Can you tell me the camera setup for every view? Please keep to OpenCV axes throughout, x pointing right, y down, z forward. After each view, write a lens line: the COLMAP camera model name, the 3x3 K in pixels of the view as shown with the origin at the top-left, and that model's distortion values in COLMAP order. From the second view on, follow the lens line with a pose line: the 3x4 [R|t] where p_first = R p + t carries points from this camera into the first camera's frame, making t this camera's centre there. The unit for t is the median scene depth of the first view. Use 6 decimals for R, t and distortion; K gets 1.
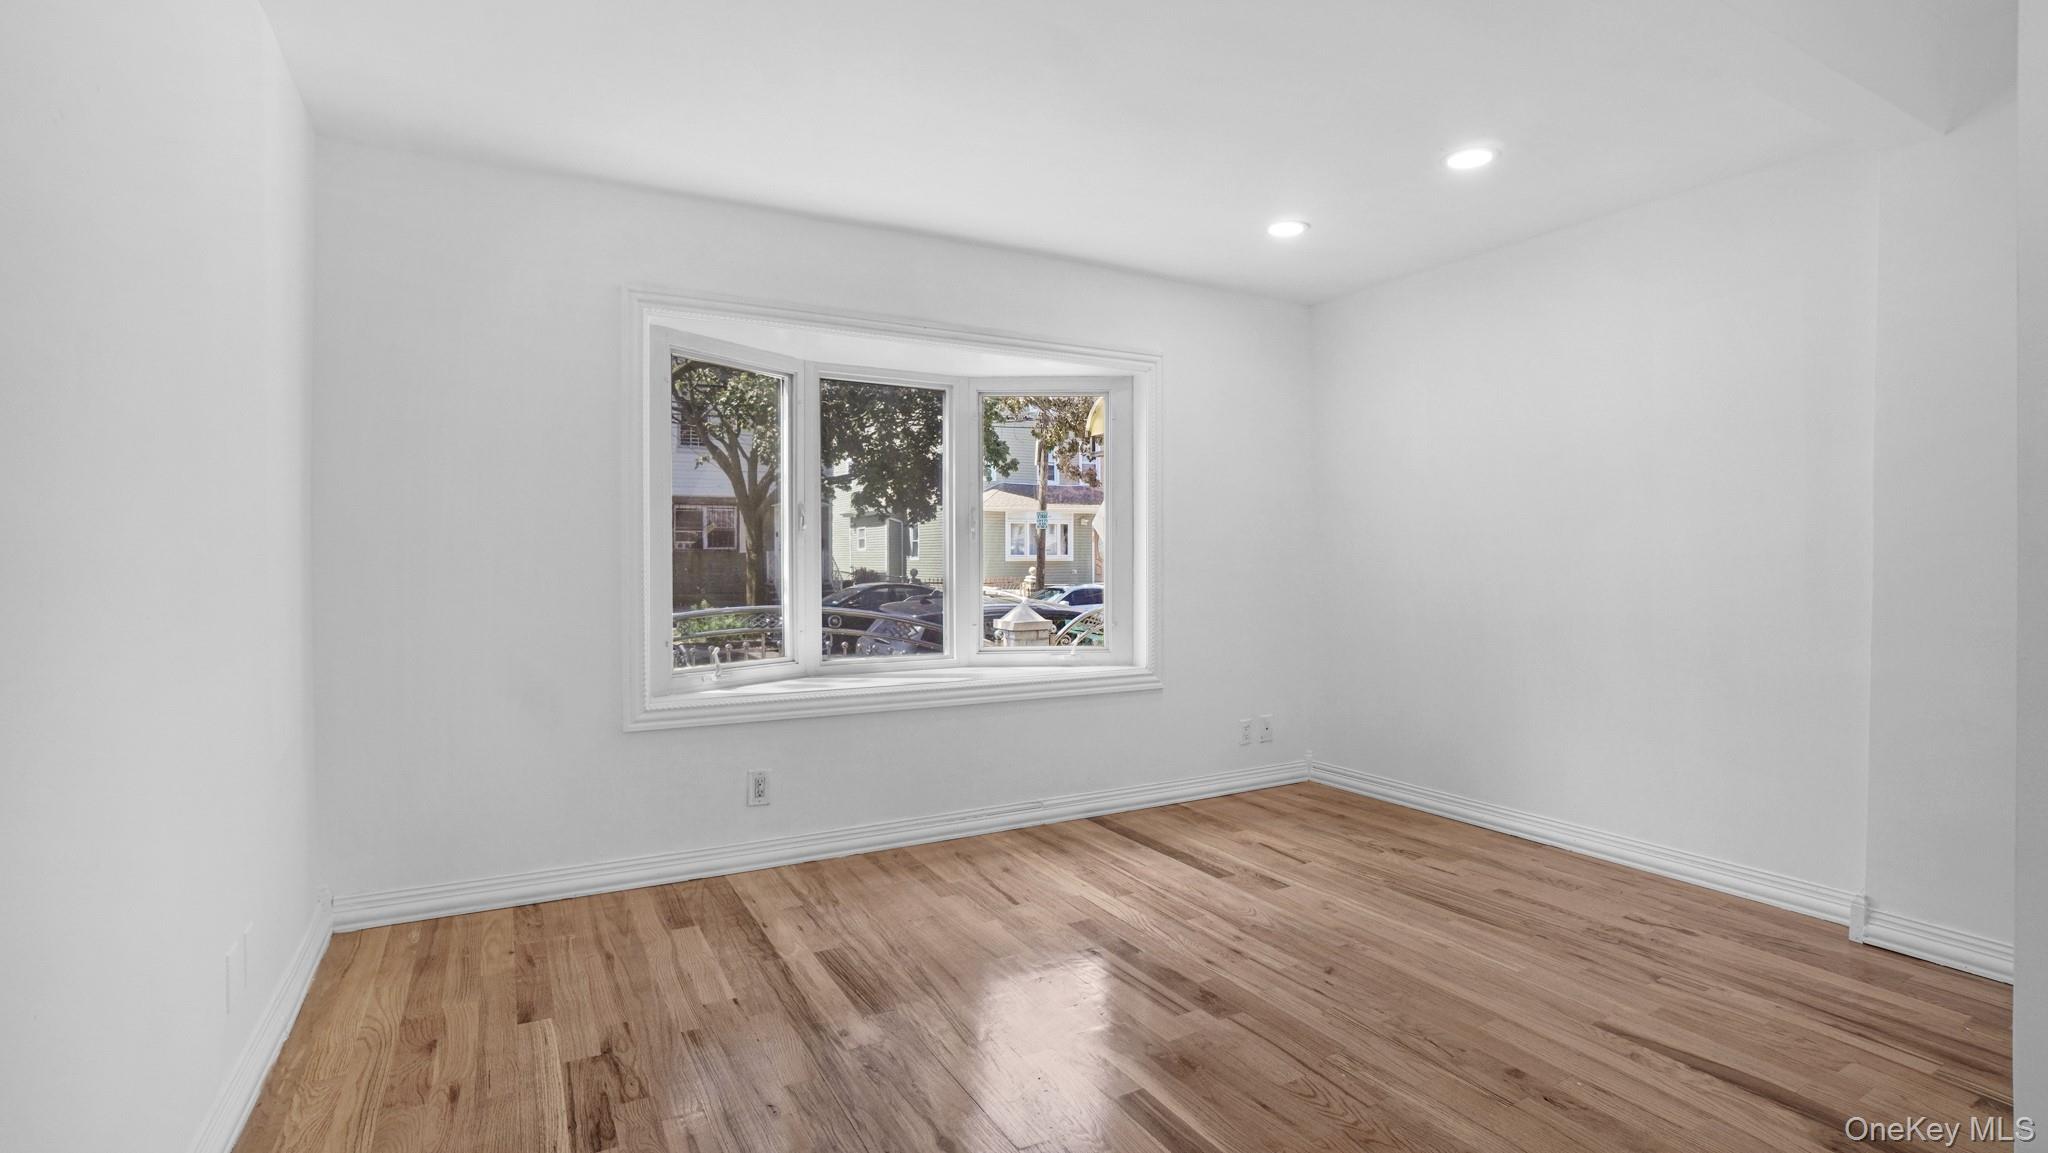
lens RADIAL K [[920.1, 0, 1019.1], [0, 920.1, 562.7], [0, 0, 1]] dist [-0.070799, 0.023785]
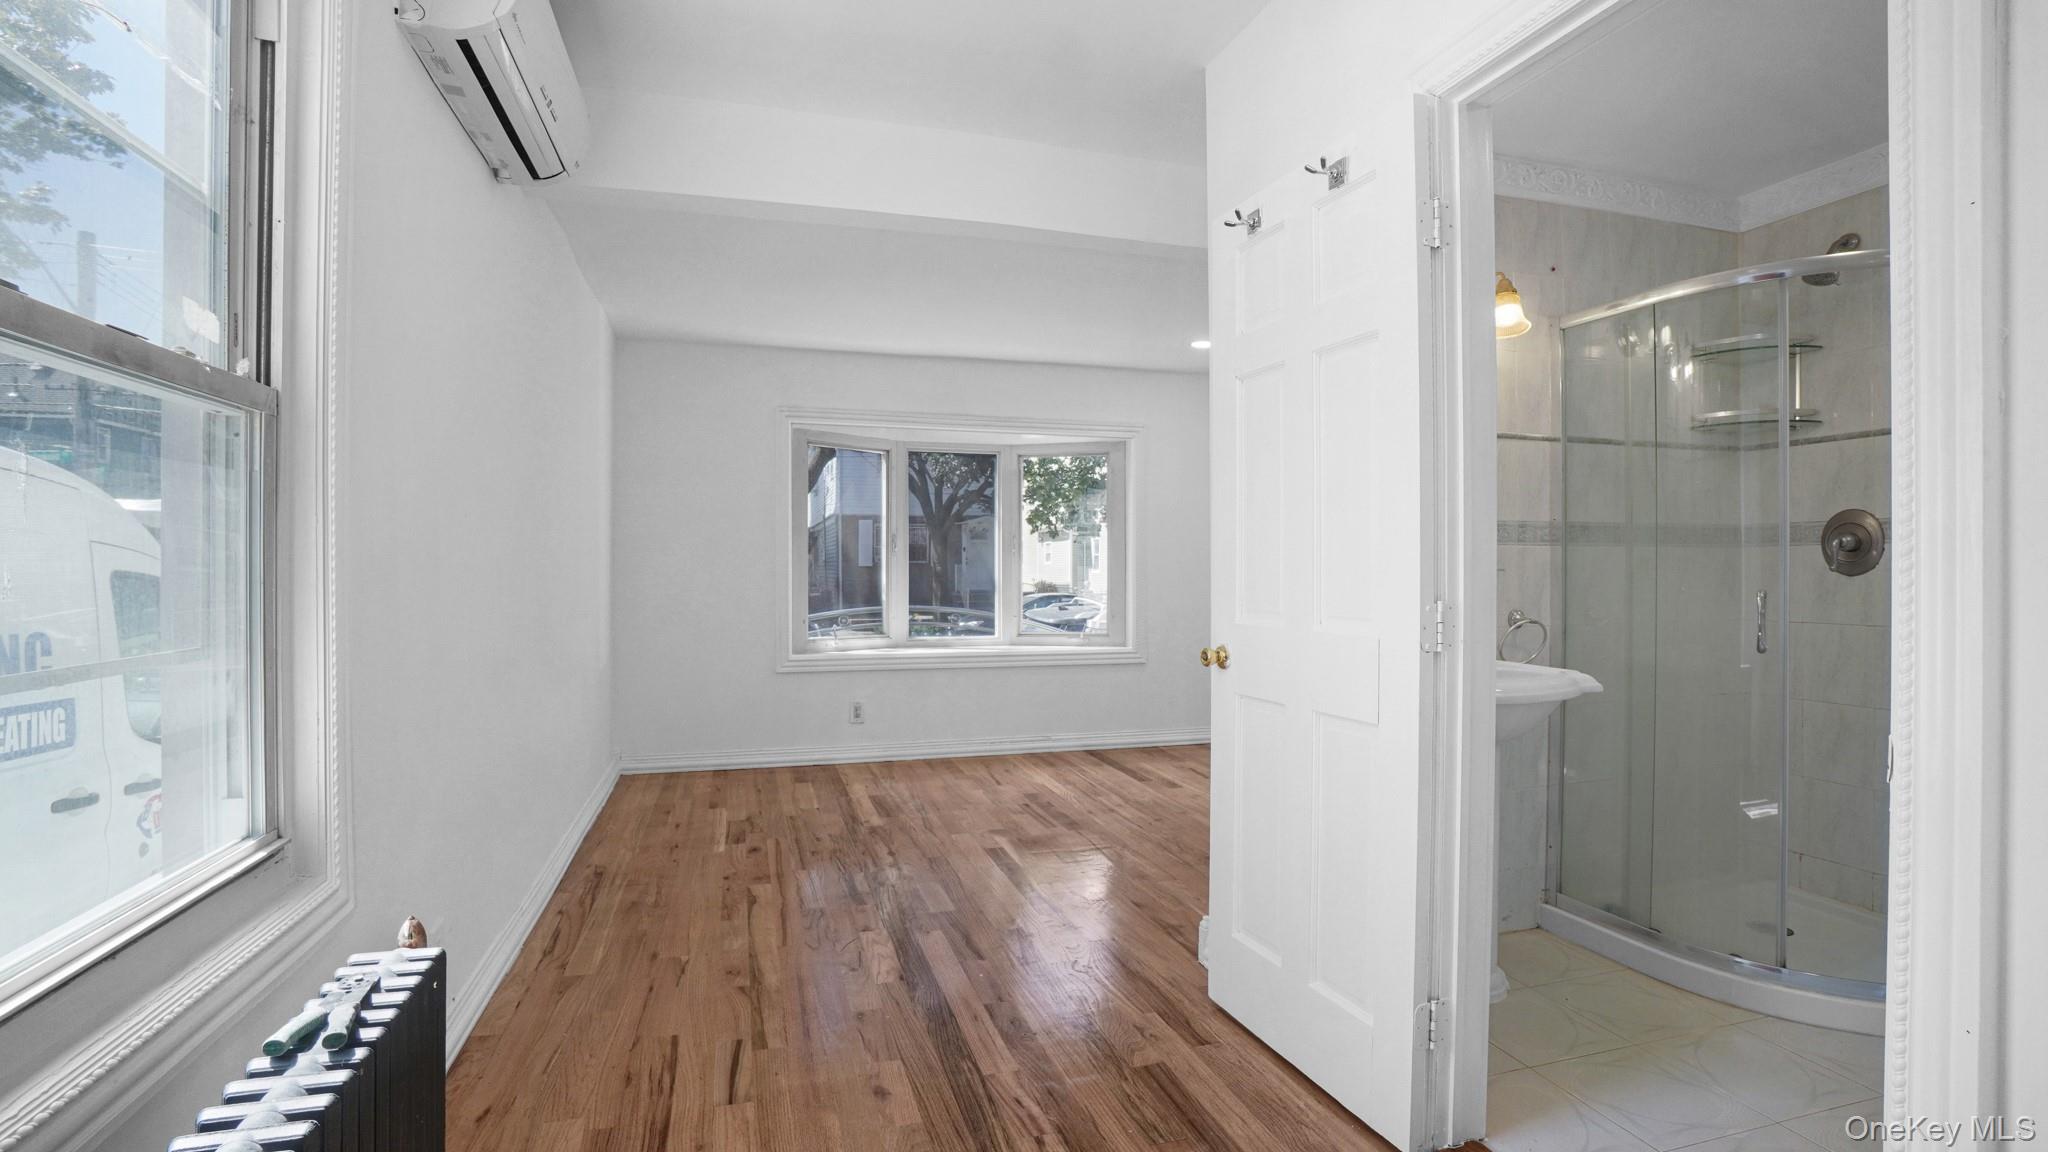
lens RADIAL K [[920.1, 0, 1019.1], [0, 920.1, 562.2], [0, 0, 1]] dist [-0.070799, 0.023785]
pose [[0.975700, -0.001247, -0.219108, 0.350830], [-0.002017, 0.999890, -0.014673, 0.004976], [0.219102, 0.014759, 0.975590, -0.523577]]
